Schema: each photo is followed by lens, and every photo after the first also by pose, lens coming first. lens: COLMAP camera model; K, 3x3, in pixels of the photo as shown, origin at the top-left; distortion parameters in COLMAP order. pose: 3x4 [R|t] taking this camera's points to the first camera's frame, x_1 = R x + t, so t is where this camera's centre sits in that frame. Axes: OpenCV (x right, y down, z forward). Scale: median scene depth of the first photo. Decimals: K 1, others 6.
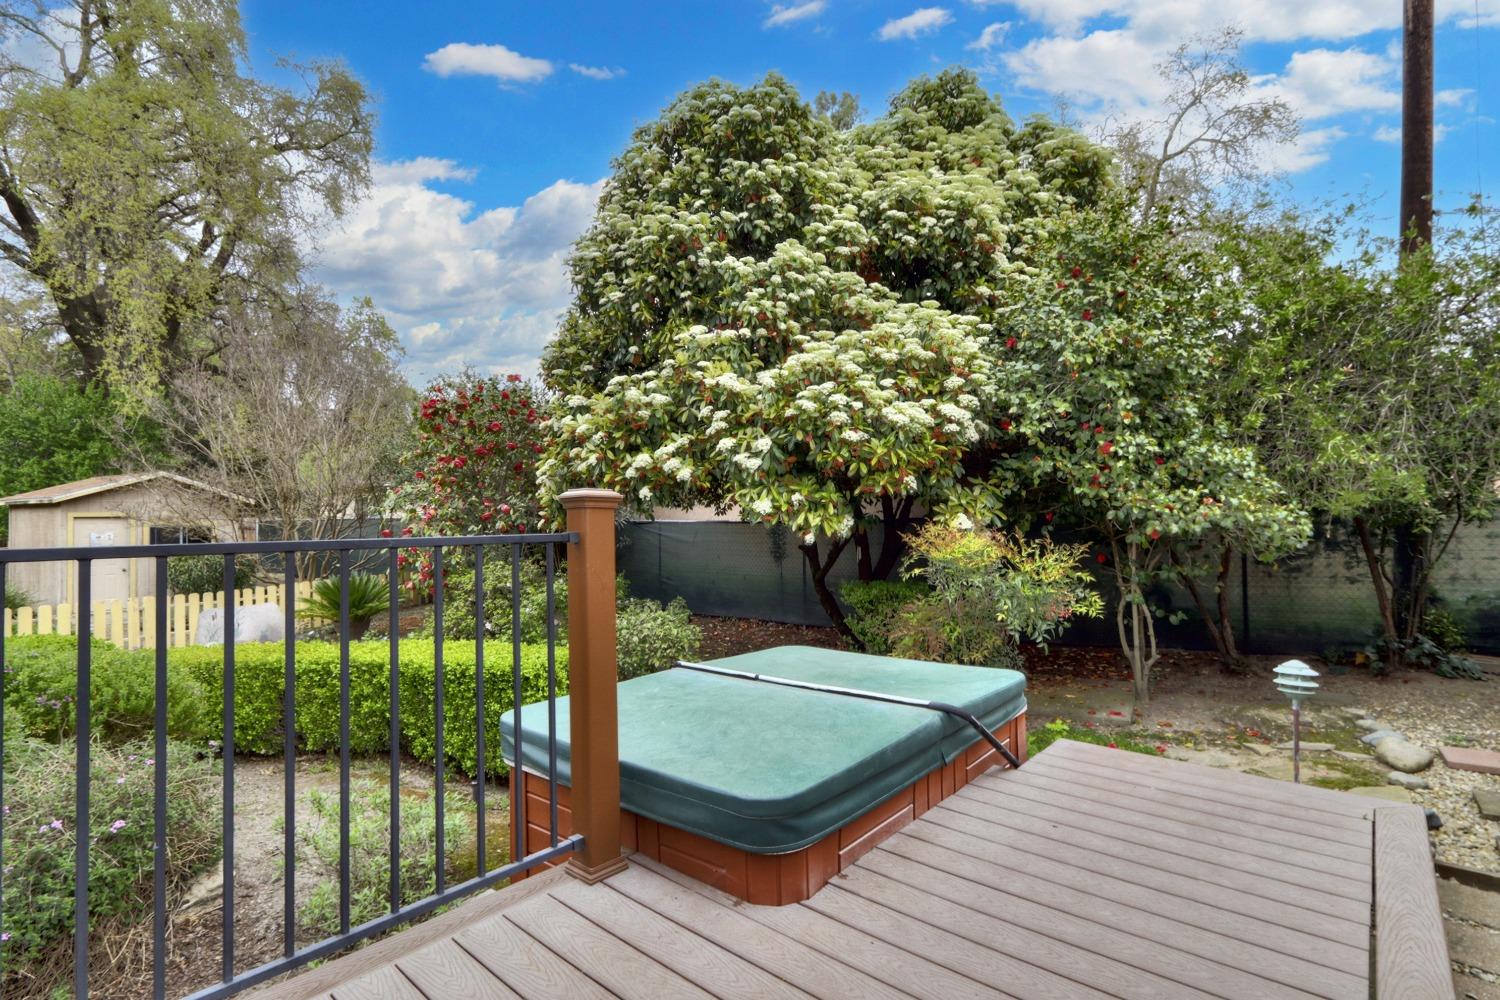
lens RADIAL K [[703.9, 0, 771.6], [0, 703.9, 495.4], [0, 0, 1]] dist [0.002132, 0.000270]
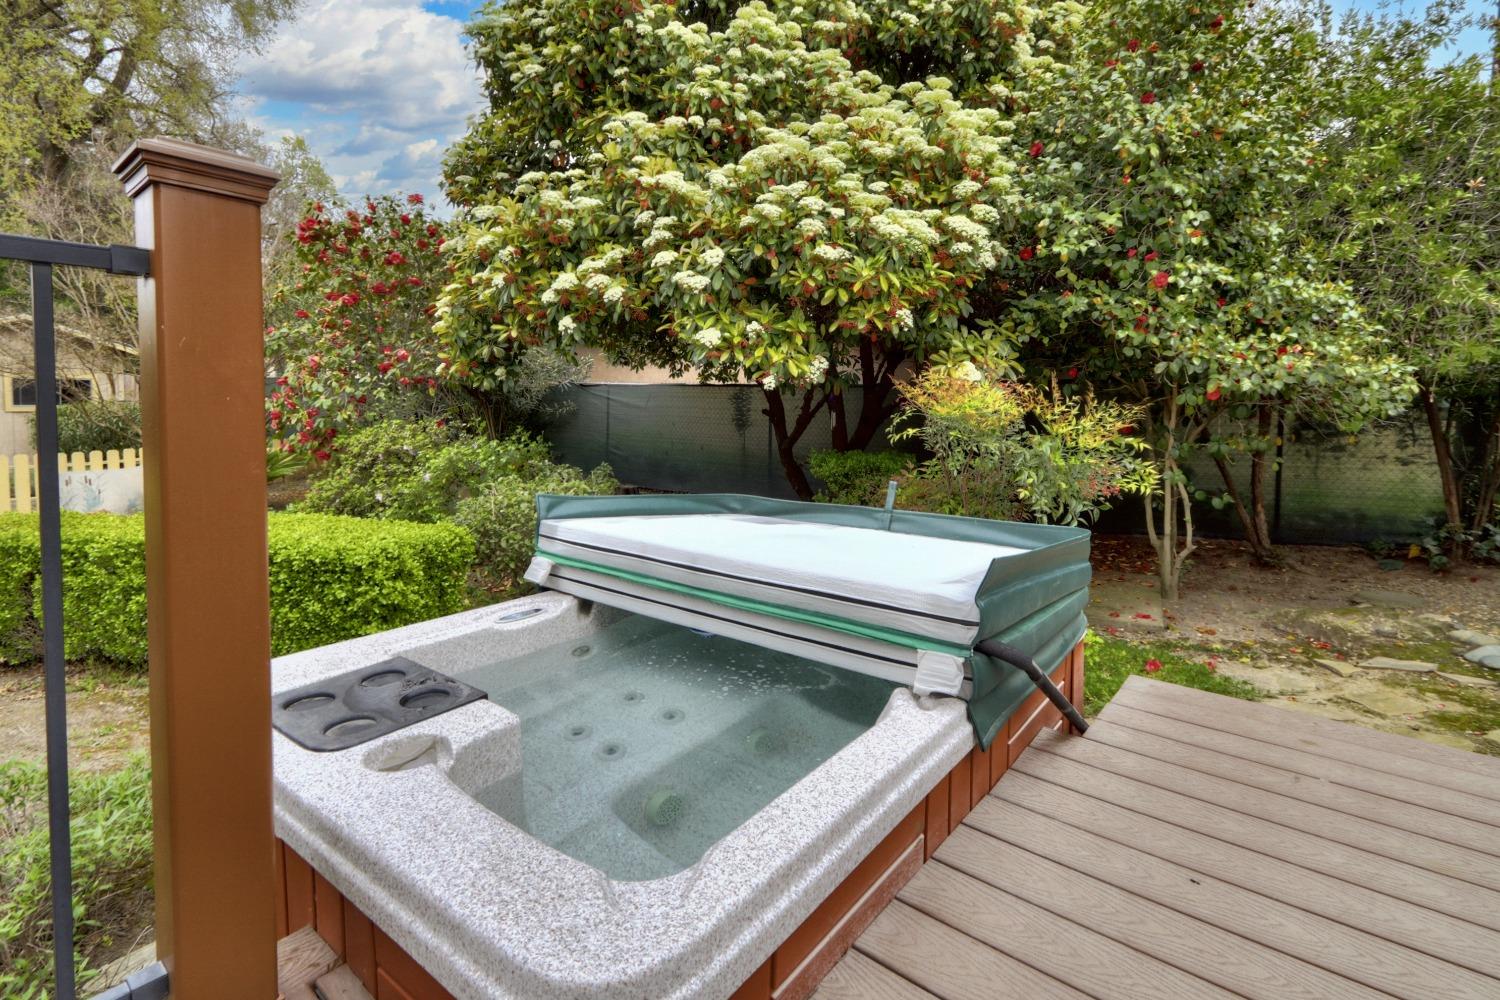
lens RADIAL K [[709.7, 0, 751.6], [0, 709.7, 442.7], [0, 0, 1]] dist [-0.000773, -0.000182]
pose [[0.999801, 0.017565, 0.009496, 0.026834], [-0.018394, 0.995235, 0.095755, 0.042828], [-0.007769, -0.095911, 0.995360, 0.217176]]
